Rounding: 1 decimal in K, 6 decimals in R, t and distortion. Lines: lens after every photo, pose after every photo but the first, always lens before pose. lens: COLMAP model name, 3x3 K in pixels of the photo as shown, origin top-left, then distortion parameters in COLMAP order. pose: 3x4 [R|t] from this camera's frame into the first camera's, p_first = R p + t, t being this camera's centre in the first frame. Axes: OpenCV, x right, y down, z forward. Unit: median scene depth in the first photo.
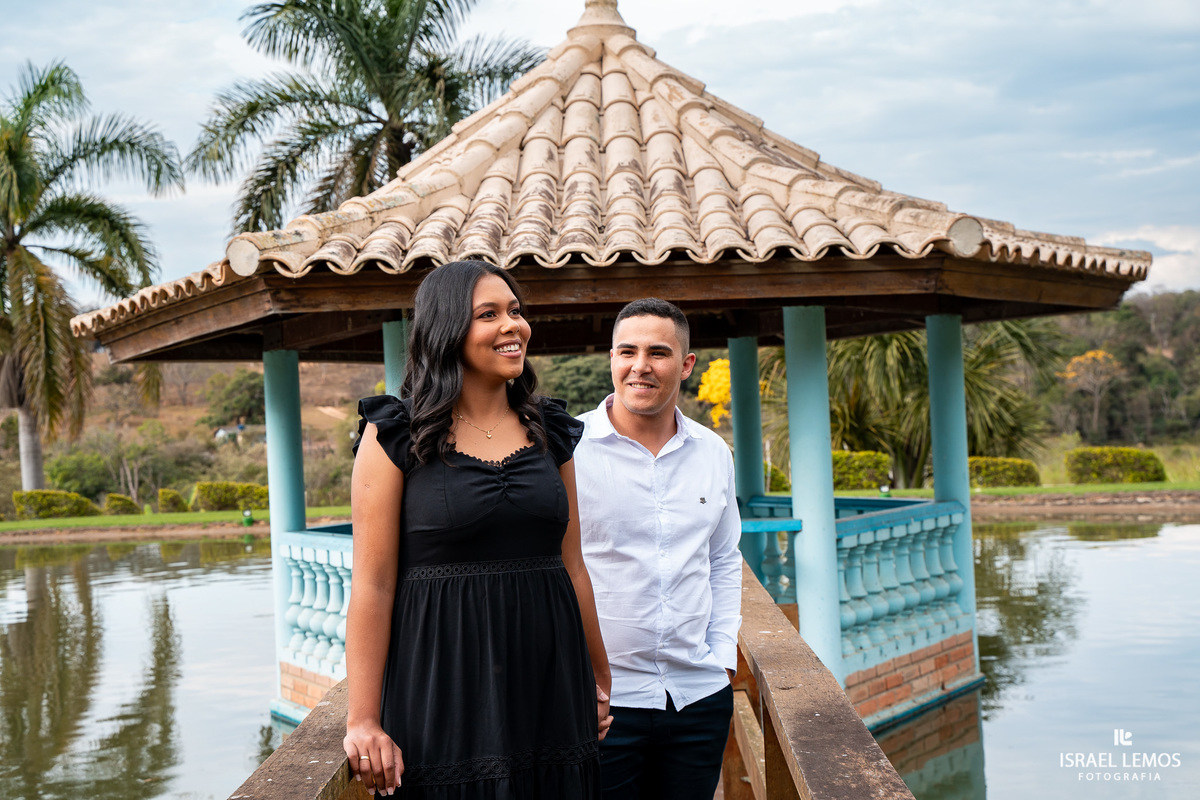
lens RADIAL K [[1838.2, 0, 597.8], [0, 1838.2, 399.8], [0, 0, 1]] dist [0.159789, 0.000000]
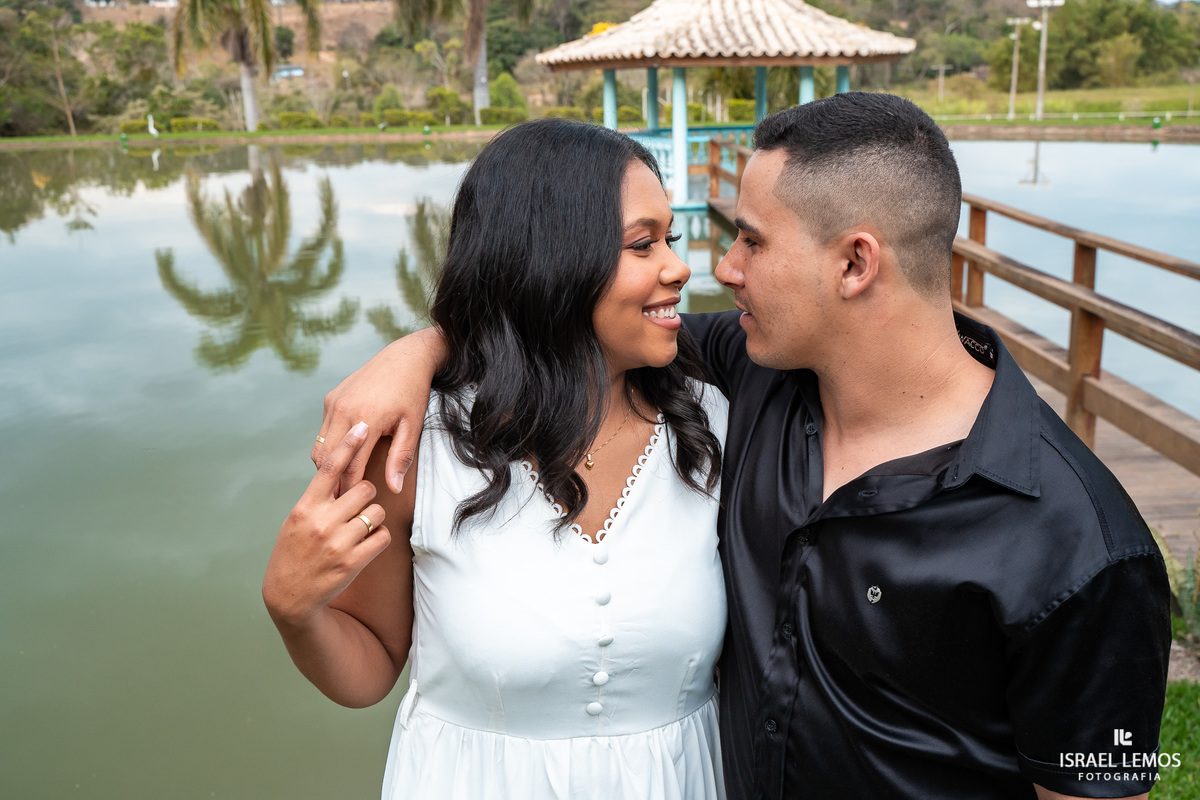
lens RADIAL K [[1302.4, 0, 597.8], [0, 1302.4, 406.7], [0, 0, 1]] dist [0.013291, 0.000000]
pose [[0.996876, -0.000408, 0.078980, -0.150750], [-0.020534, 0.964261, 0.264156, -0.024617], [-0.076265, -0.264953, 0.961241, -0.450024]]
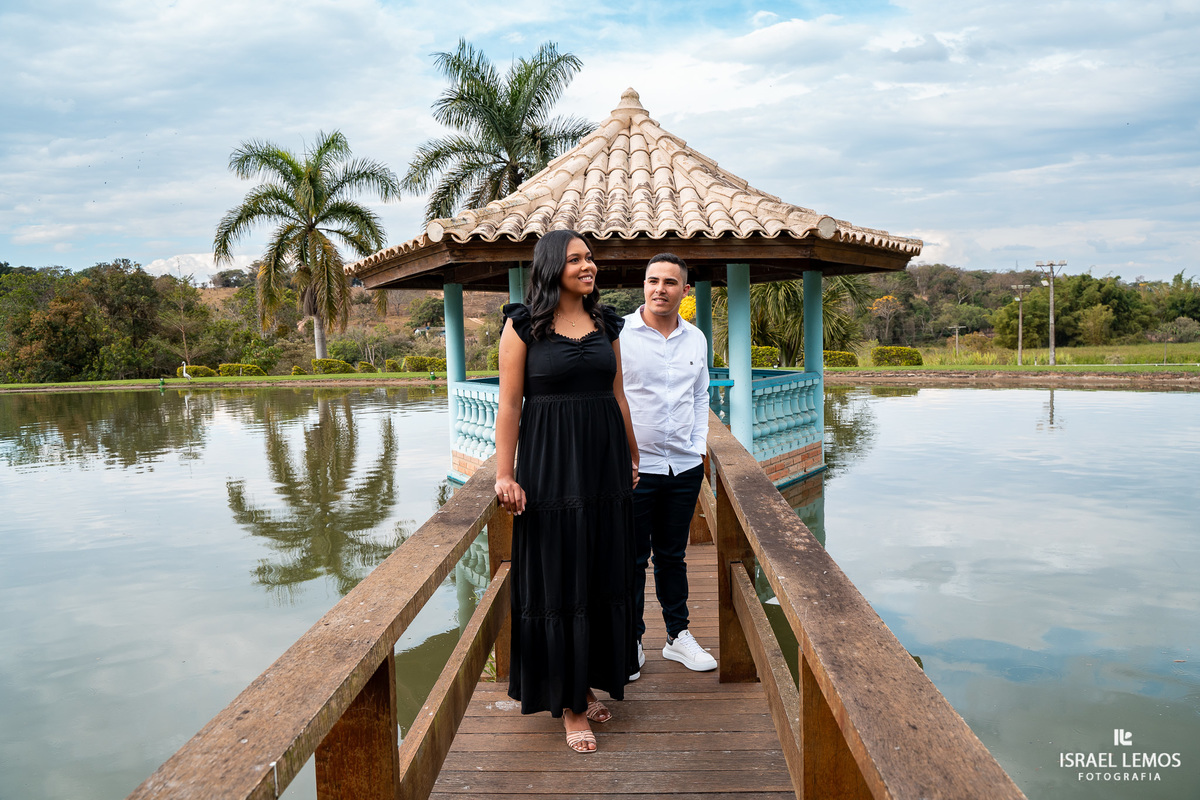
lens RADIAL K [[998.0, 0, 604.8], [0, 998.0, 402.7], [0, 0, 1]] dist [-0.093399, 0.011809]
pose [[0.999715, 0.019695, -0.013508, -0.001770], [-0.018457, 0.996097, 0.086310, 0.001314], [0.015155, -0.086036, 0.996177, 0.000113]]
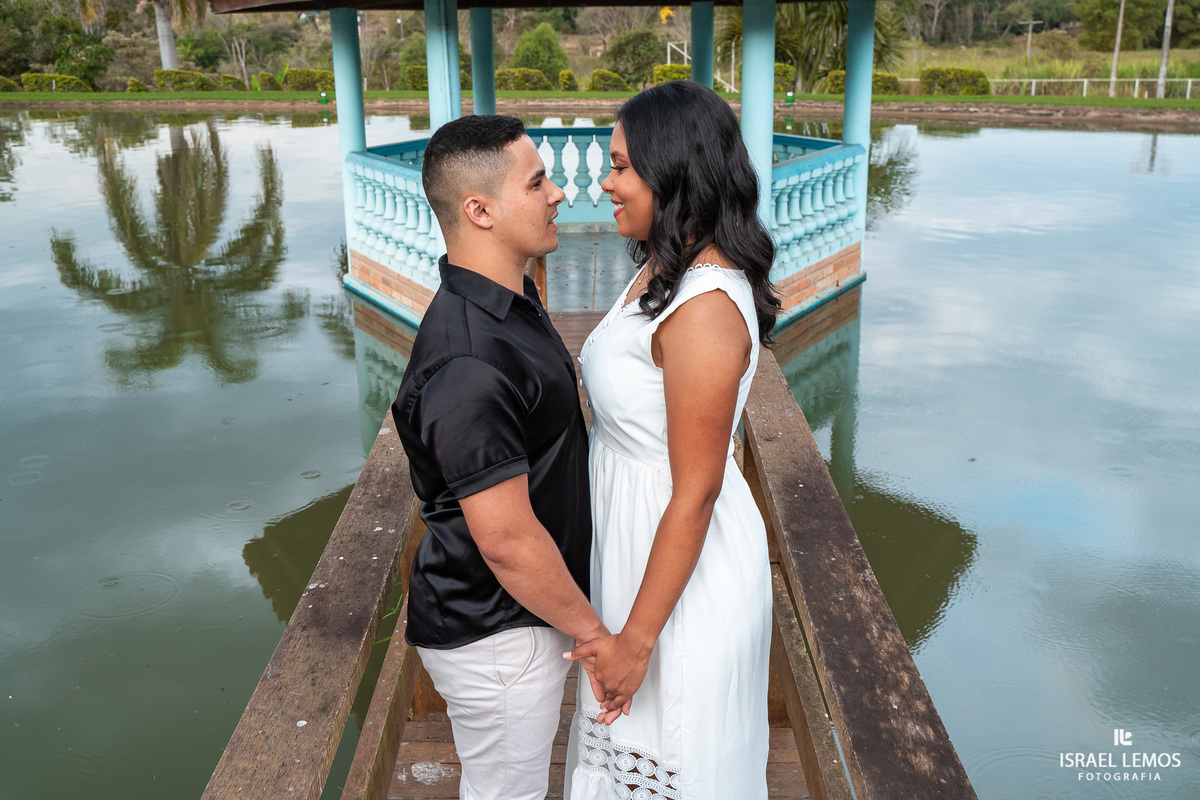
lens RADIAL K [[1278.5, 0, 606.7], [0, 1278.5, 405.0], [0, 0, 1]] dist [0.002645, 0.000000]
pose [[0.999234, 0.024648, 0.030404, -0.004309], [-0.032711, 0.952456, 0.302916, -0.016494], [-0.021492, -0.303678, 0.952532, 0.030800]]
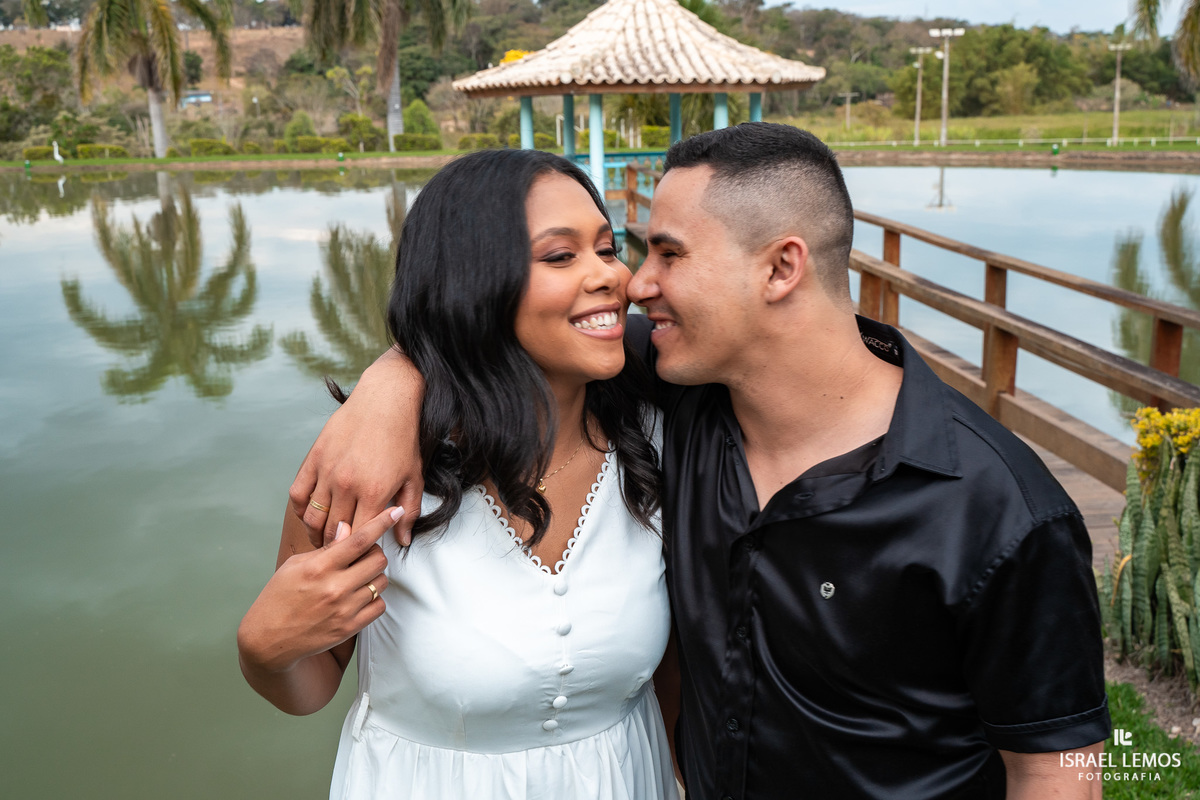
lens RADIAL K [[1302.4, 0, 601.1], [0, 1302.4, 405.4], [0, 0, 1]] dist [0.013291, 0.000000]
pose [[0.989328, -0.012162, 0.145199, -0.154026], [-0.023762, 0.969703, 0.243130, -0.024610], [-0.143757, -0.243985, 0.959065, -0.452809]]
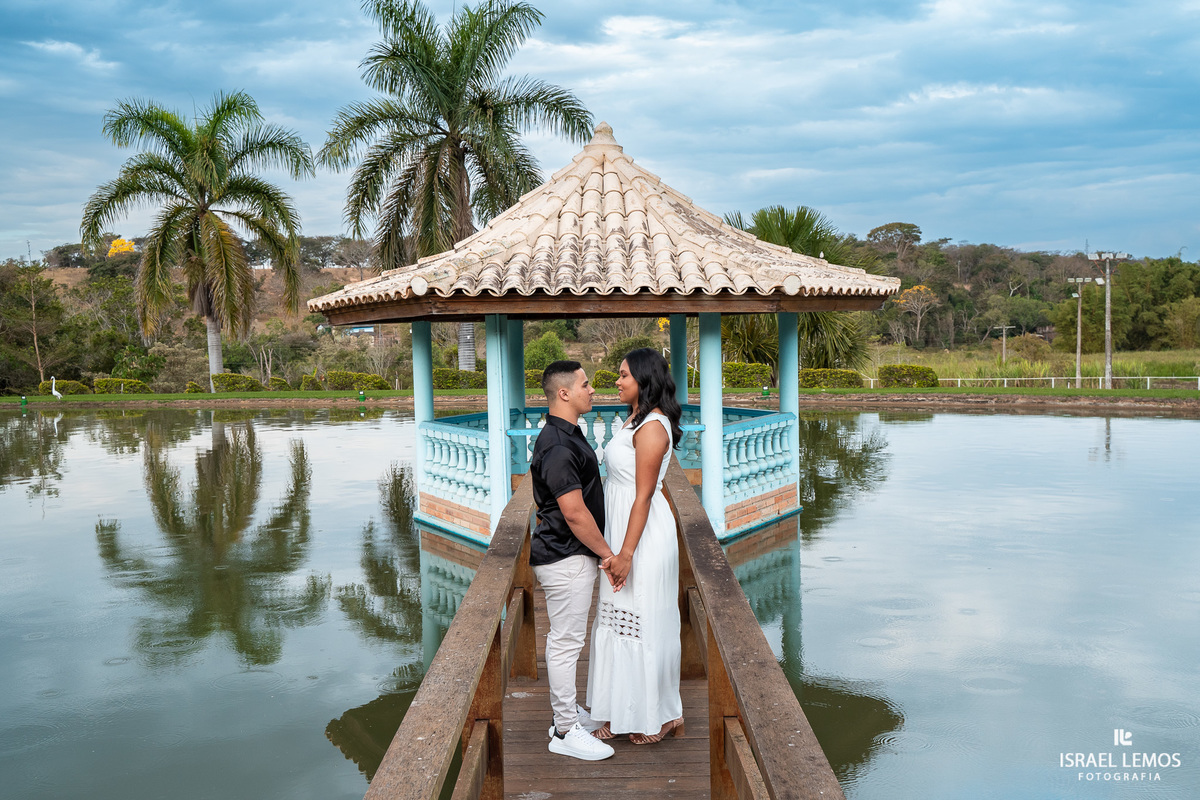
lens RADIAL K [[1278.5, 0, 602.6], [0, 1278.5, 397.9], [0, 0, 1]] dist [0.002645, 0.000000]
pose [[0.999552, 0.022577, 0.019666, -0.007772], [-0.023896, 0.997287, 0.069624, -0.018585], [-0.018041, -0.070063, 0.997379, -0.110724]]
